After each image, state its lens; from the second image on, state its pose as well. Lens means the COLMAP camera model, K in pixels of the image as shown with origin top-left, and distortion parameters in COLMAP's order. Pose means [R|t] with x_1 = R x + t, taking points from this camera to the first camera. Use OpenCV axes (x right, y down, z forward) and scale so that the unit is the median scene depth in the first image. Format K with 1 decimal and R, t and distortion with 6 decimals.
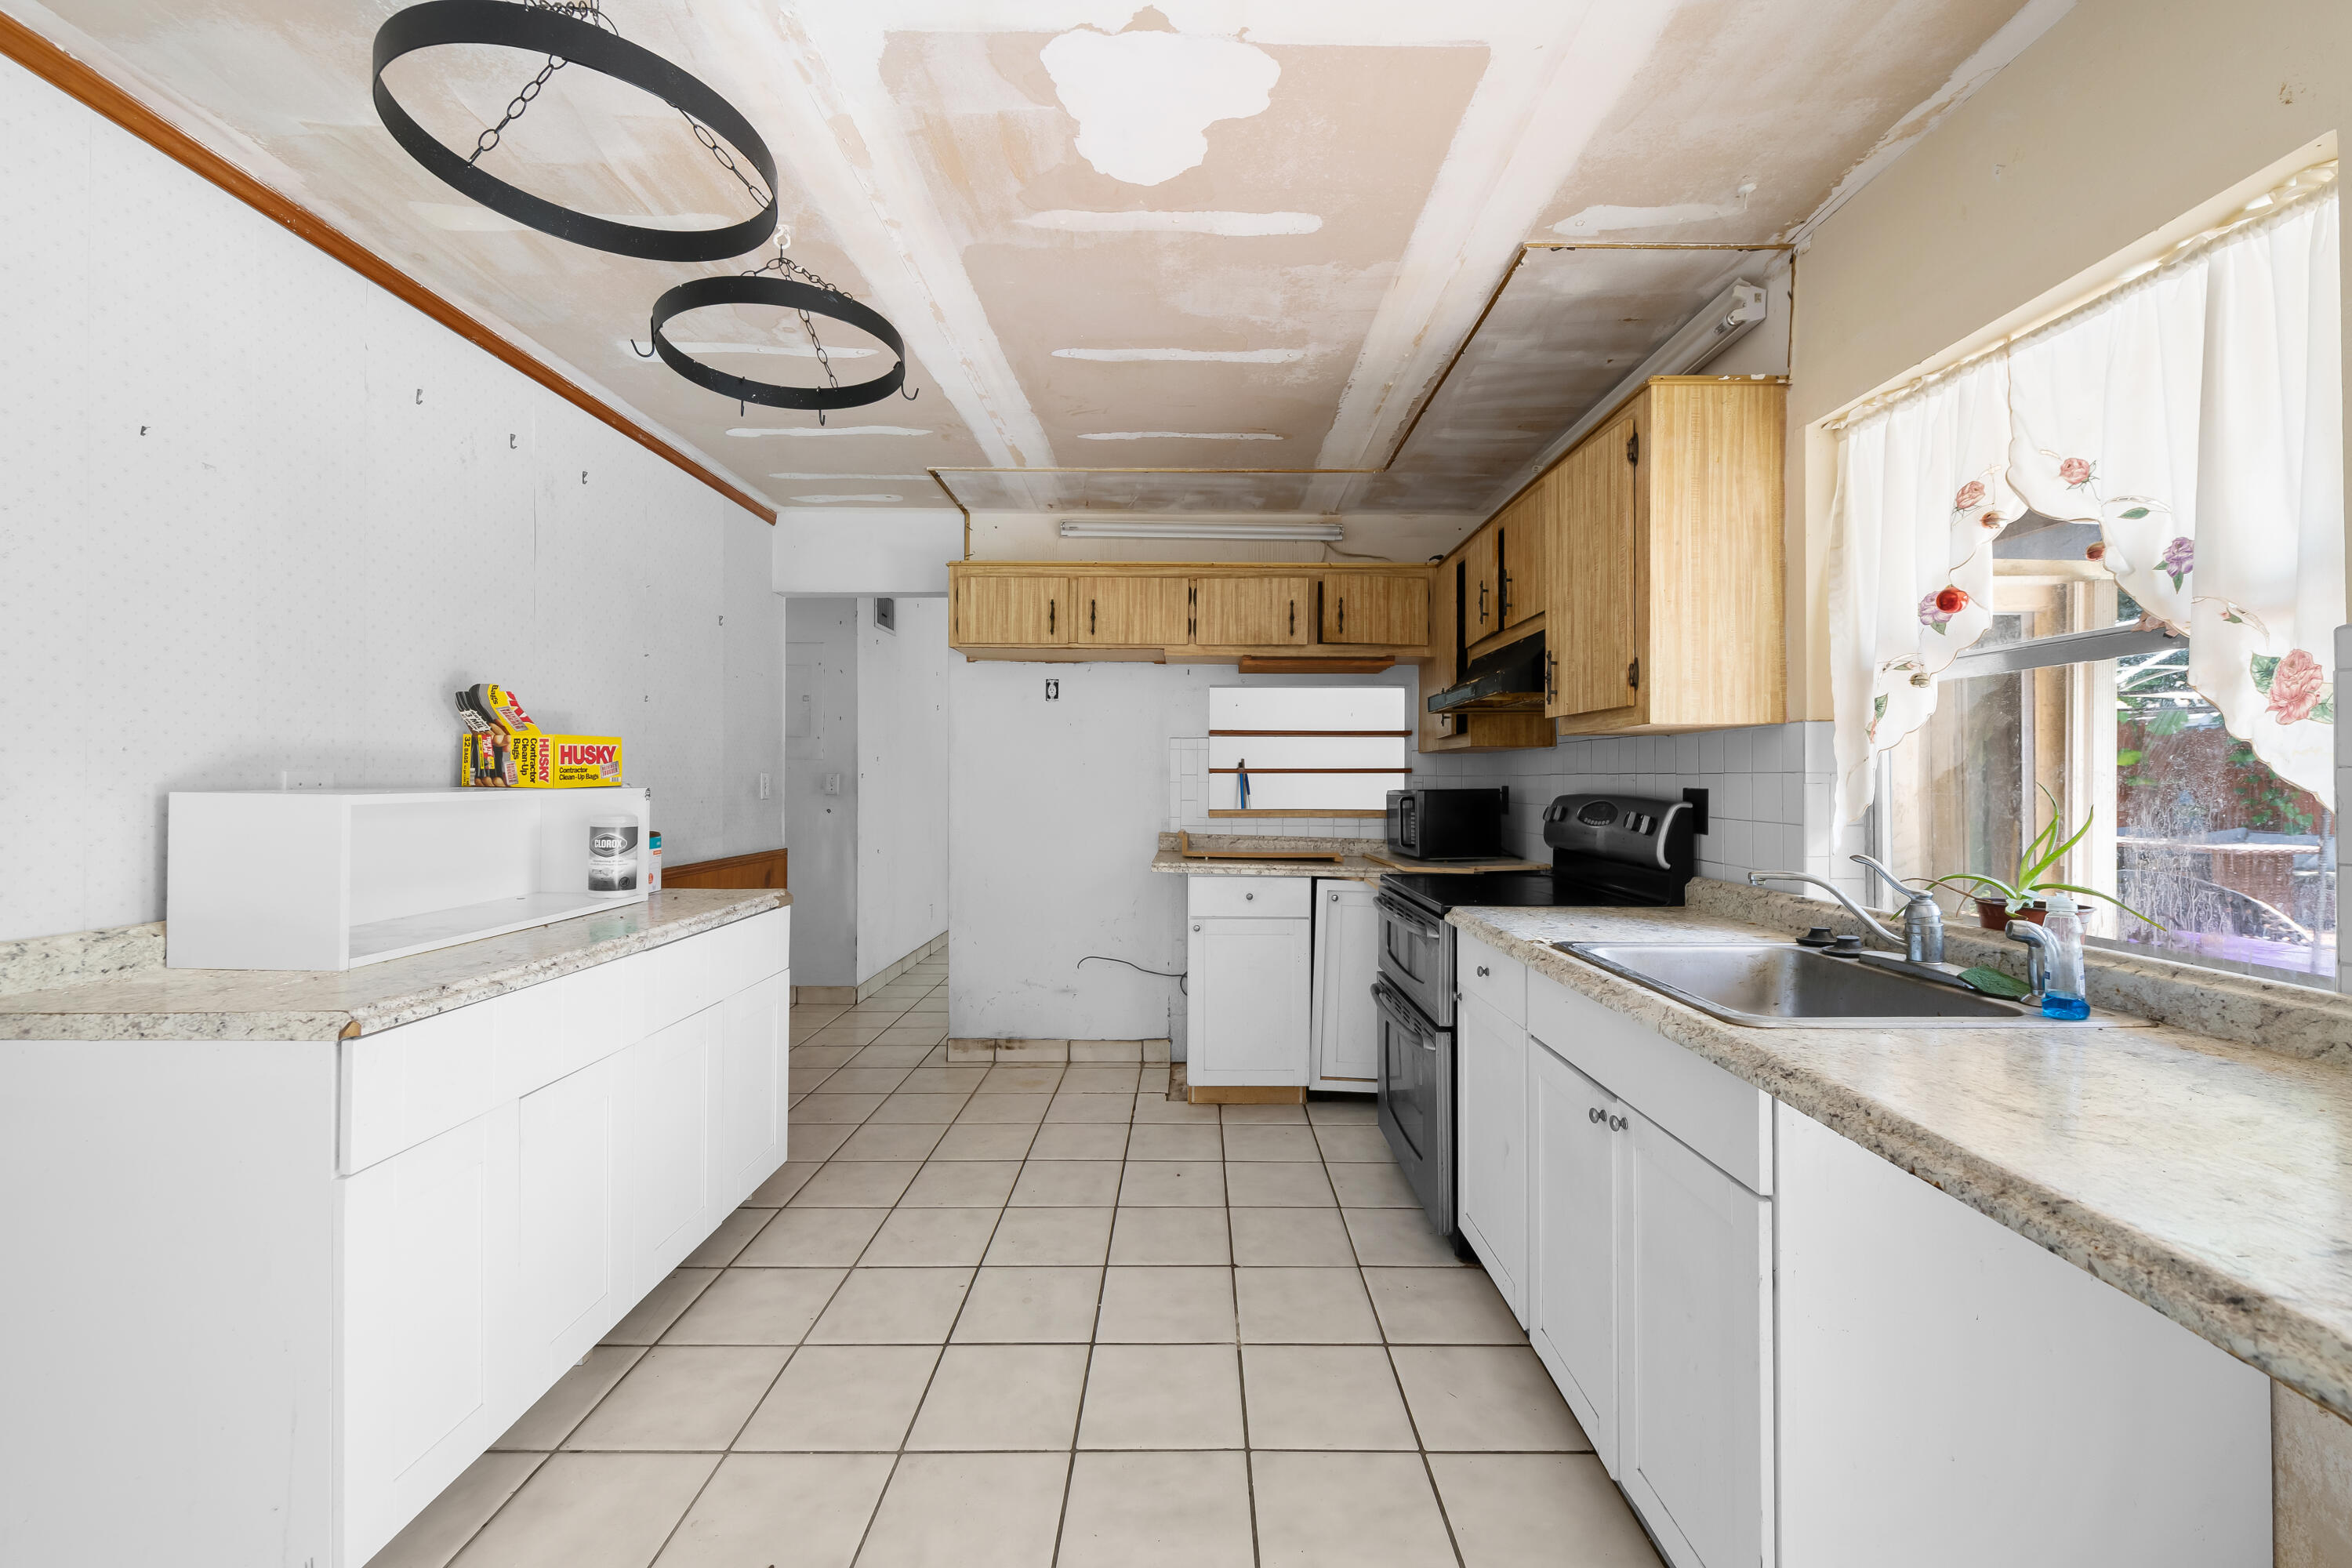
lens RADIAL K [[928.1, 0, 1178.2], [0, 928.1, 778.5], [0, 0, 1]] dist [0.005055, -0.003088]
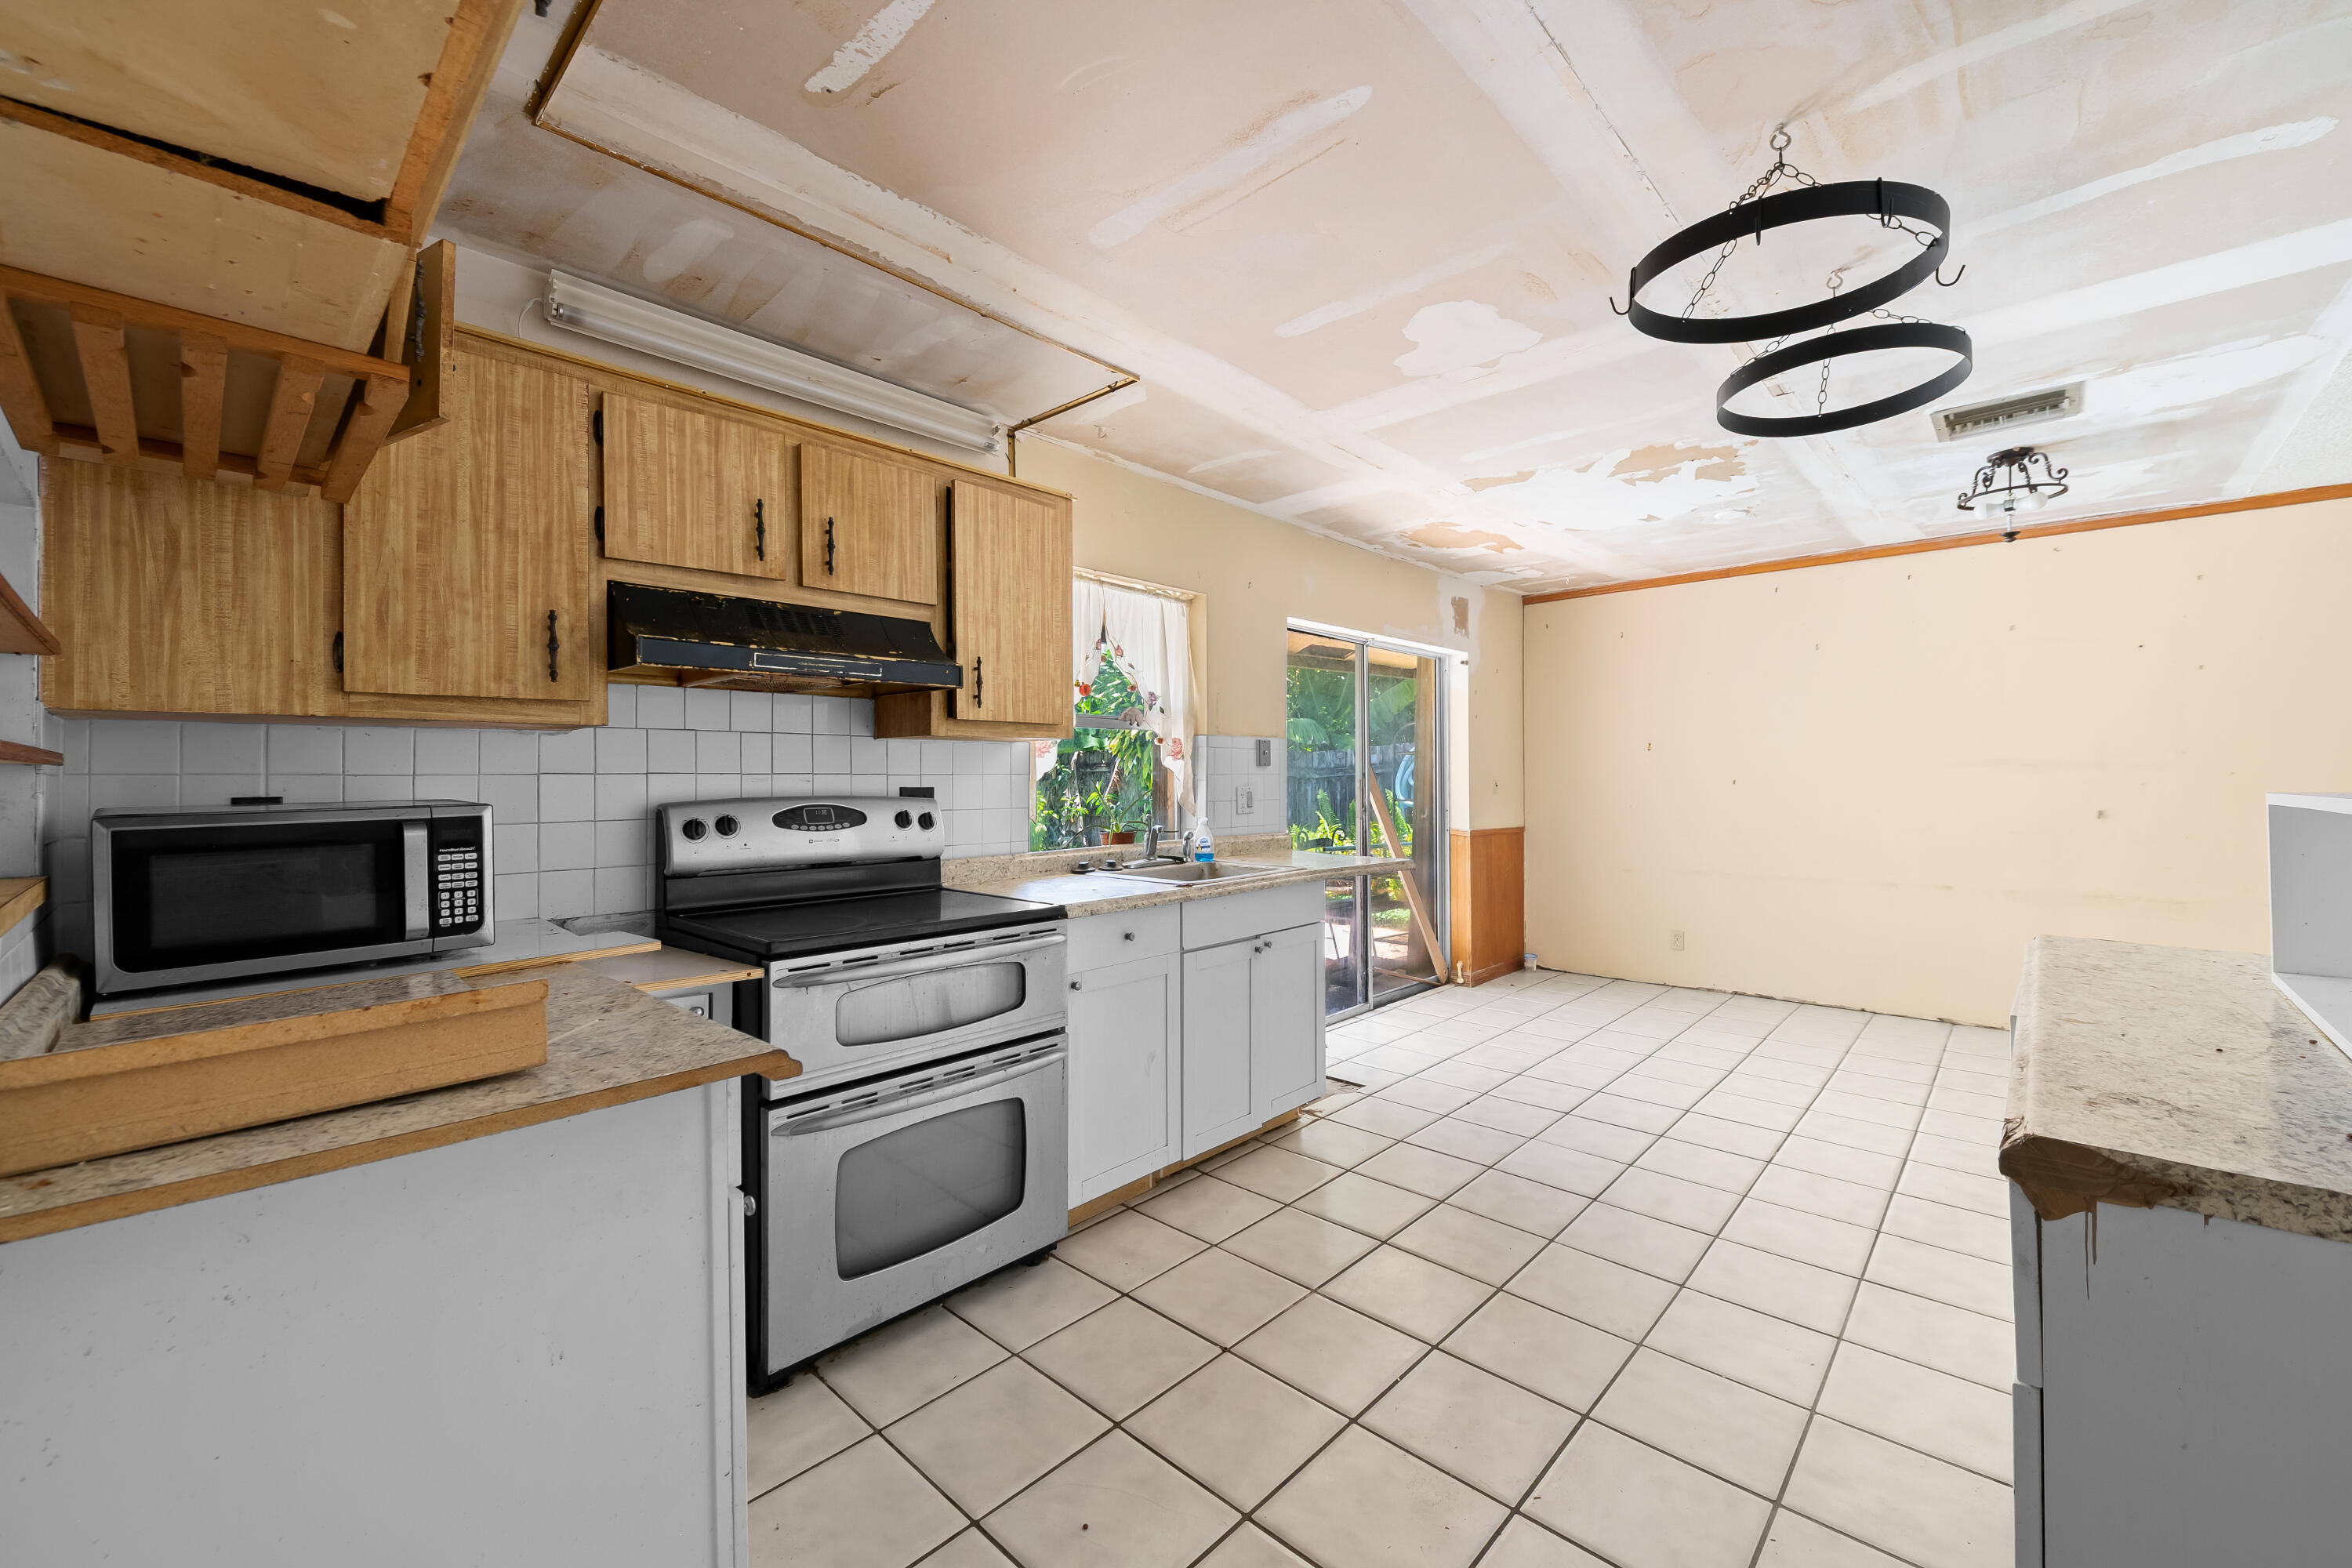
lens RADIAL K [[928.1, 0, 1190.0], [0, 928.1, 777.2], [0, 0, 1]] dist [0.005055, -0.003088]
pose [[-0.737989, 0.004115, 0.674800, -0.497606], [0.005604, 0.999984, 0.000030, -0.000744], [-0.674790, 0.003804, -0.738000, 1.655052]]
